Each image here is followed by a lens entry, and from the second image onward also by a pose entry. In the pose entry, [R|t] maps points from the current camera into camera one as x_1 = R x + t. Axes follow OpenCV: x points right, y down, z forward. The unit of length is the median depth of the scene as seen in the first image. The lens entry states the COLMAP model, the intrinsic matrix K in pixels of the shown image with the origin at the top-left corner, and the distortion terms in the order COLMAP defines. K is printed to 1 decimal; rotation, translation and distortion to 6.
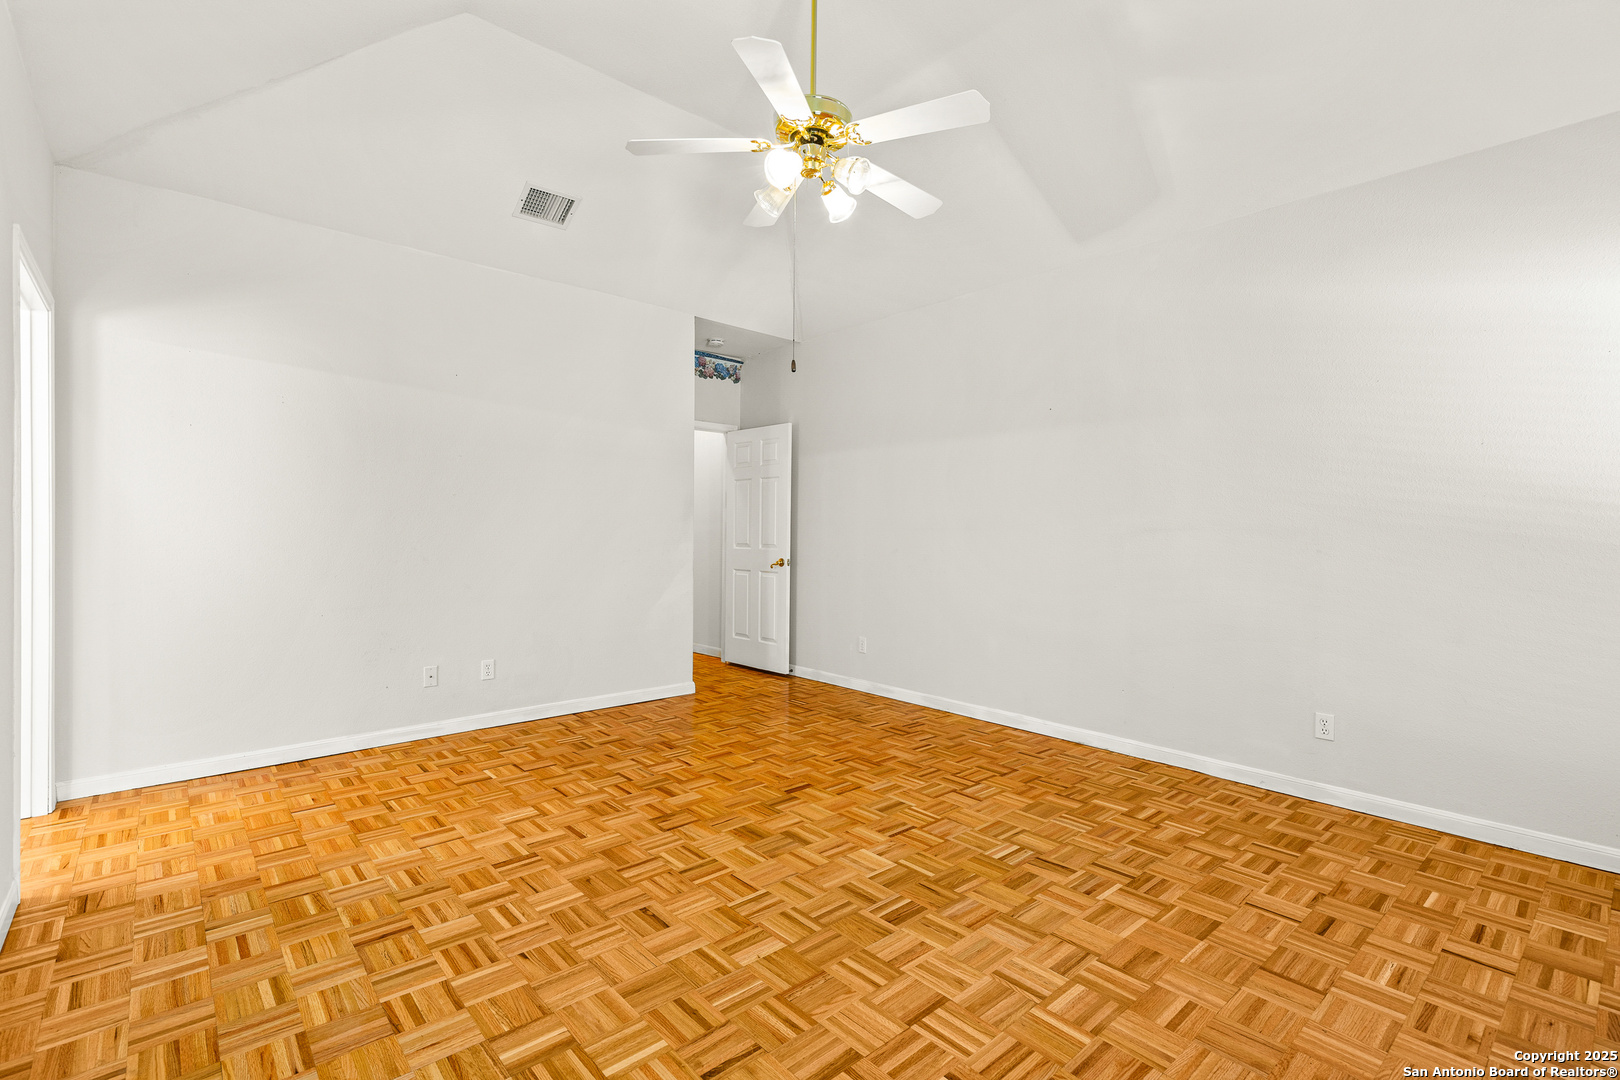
lens RADIAL K [[738.5, 0, 820.0], [0, 738.5, 537.2], [0, 0, 1]] dist [0.005924, 0.000120]
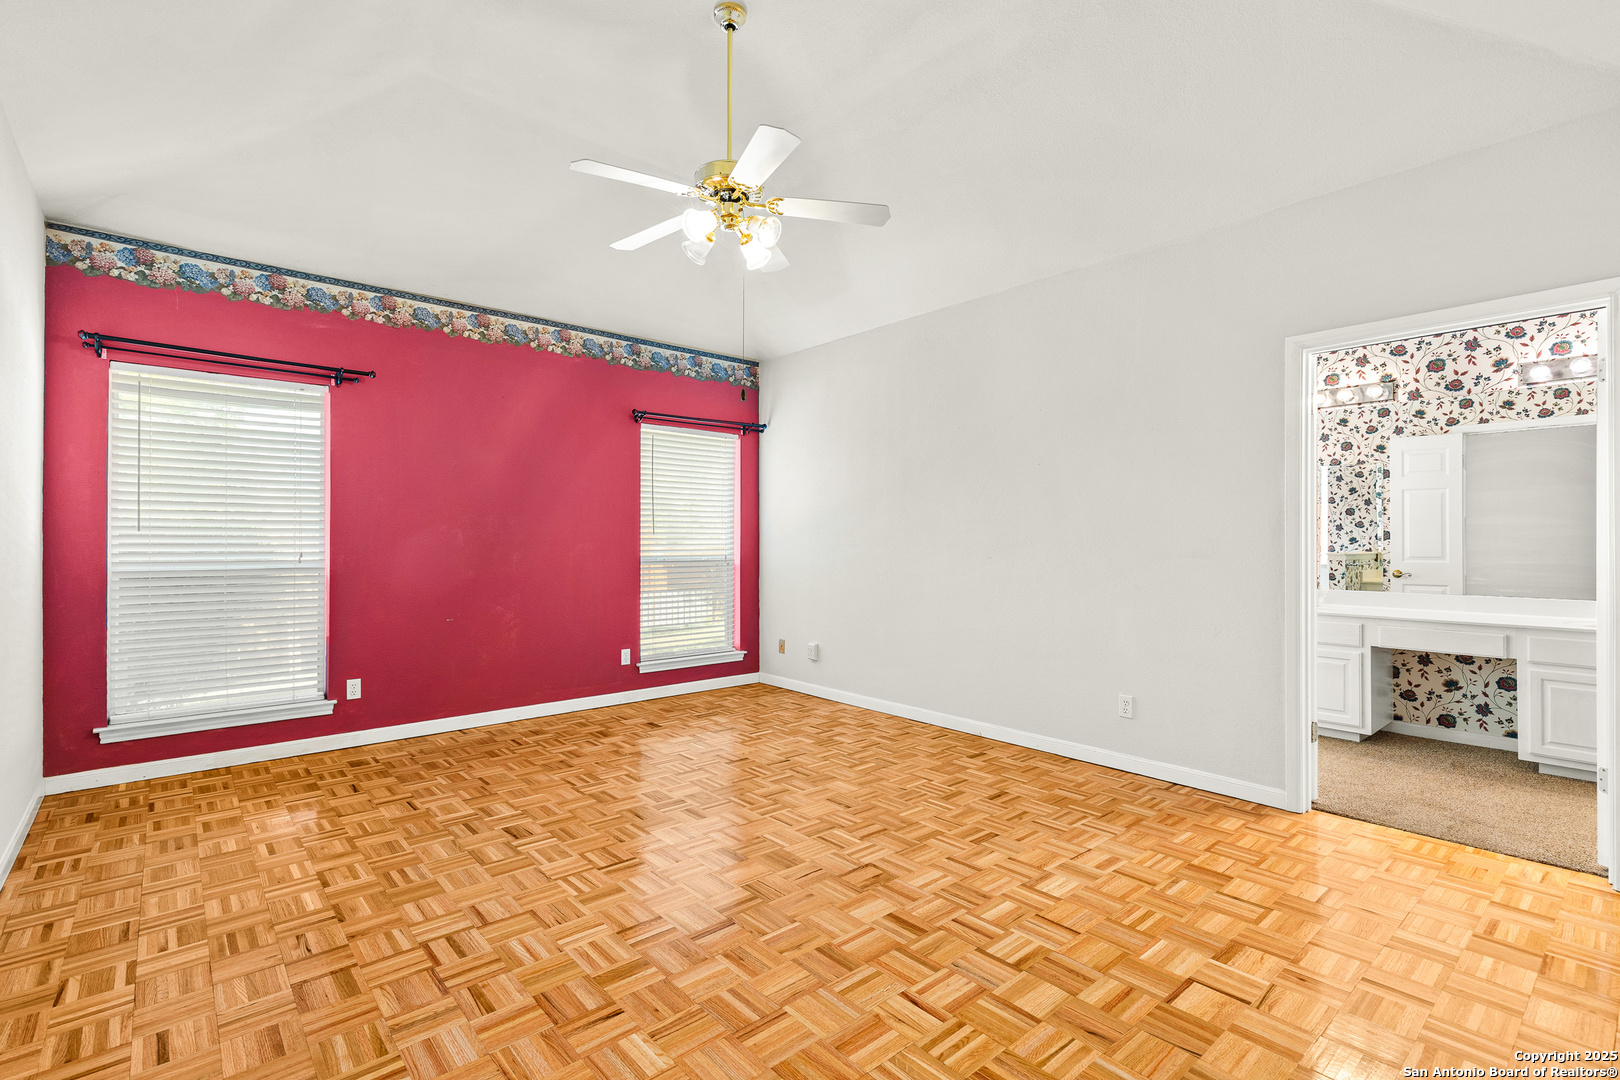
lens RADIAL K [[738.5, 0, 820.0], [0, 738.5, 537.2], [0, 0, 1]] dist [0.005924, 0.000120]
pose [[-0.999942, -0.010029, 0.003970, -0.140022], [-0.010022, 0.999948, 0.001766, -0.019827], [-0.003987, 0.001726, -0.999991, 1.867719]]
